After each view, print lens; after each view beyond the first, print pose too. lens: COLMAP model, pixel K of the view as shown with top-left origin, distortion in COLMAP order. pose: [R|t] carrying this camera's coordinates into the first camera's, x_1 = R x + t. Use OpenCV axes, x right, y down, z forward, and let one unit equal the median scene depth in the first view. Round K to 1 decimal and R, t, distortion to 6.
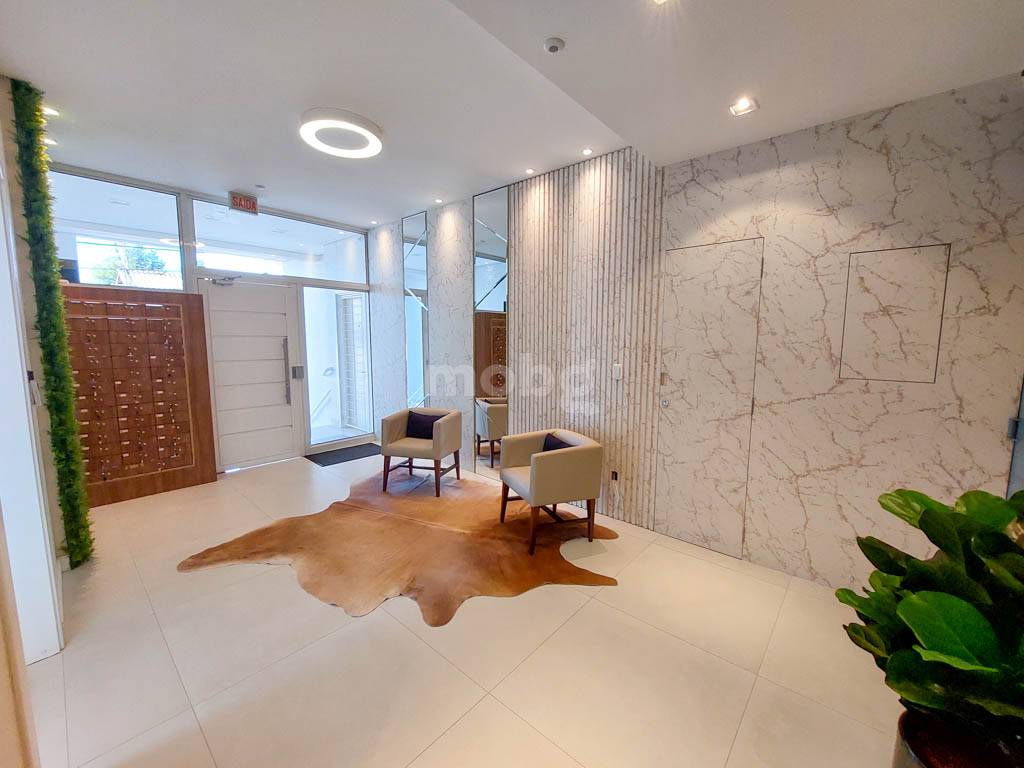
lens RADIAL K [[411.8, 0, 520.3], [0, 411.8, 382.8], [0, 0, 1]] dist [-0.001550, -0.000215]
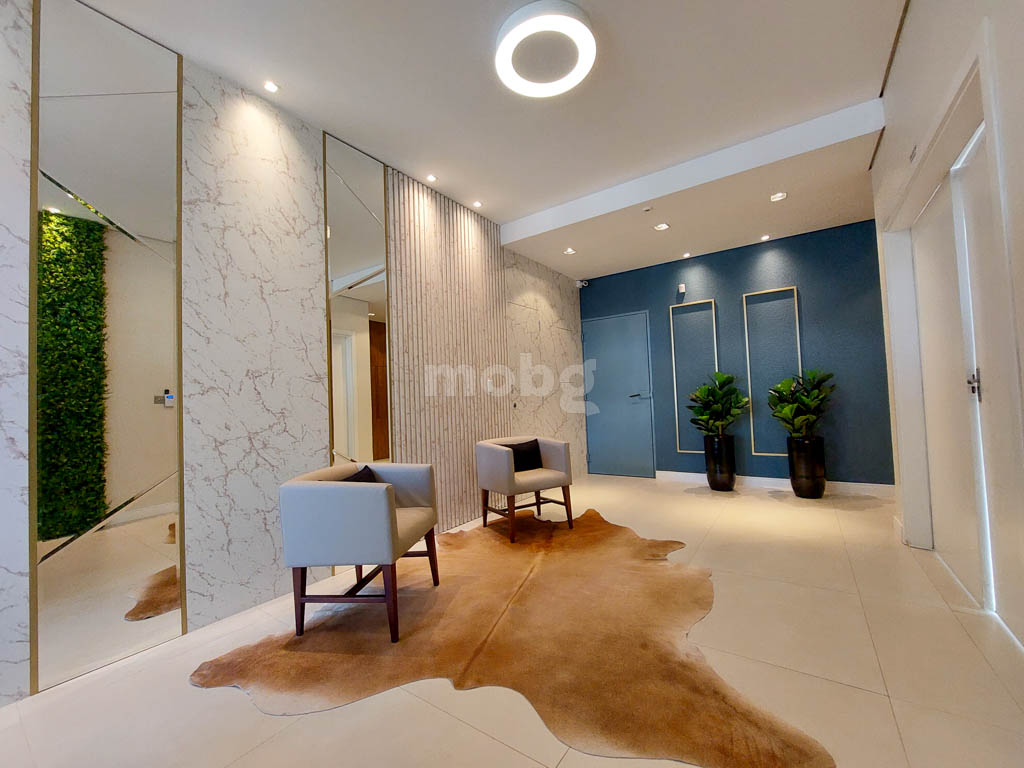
lens RADIAL K [[411.8, 0, 520.3], [0, 411.8, 382.8], [0, 0, 1]] dist [-0.001550, -0.000215]
pose [[-0.113586, 0.034452, 0.992931, -1.062149], [0.149930, 0.988548, -0.017148, -0.001606], [-0.982150, 0.146923, -0.117450, 1.121887]]
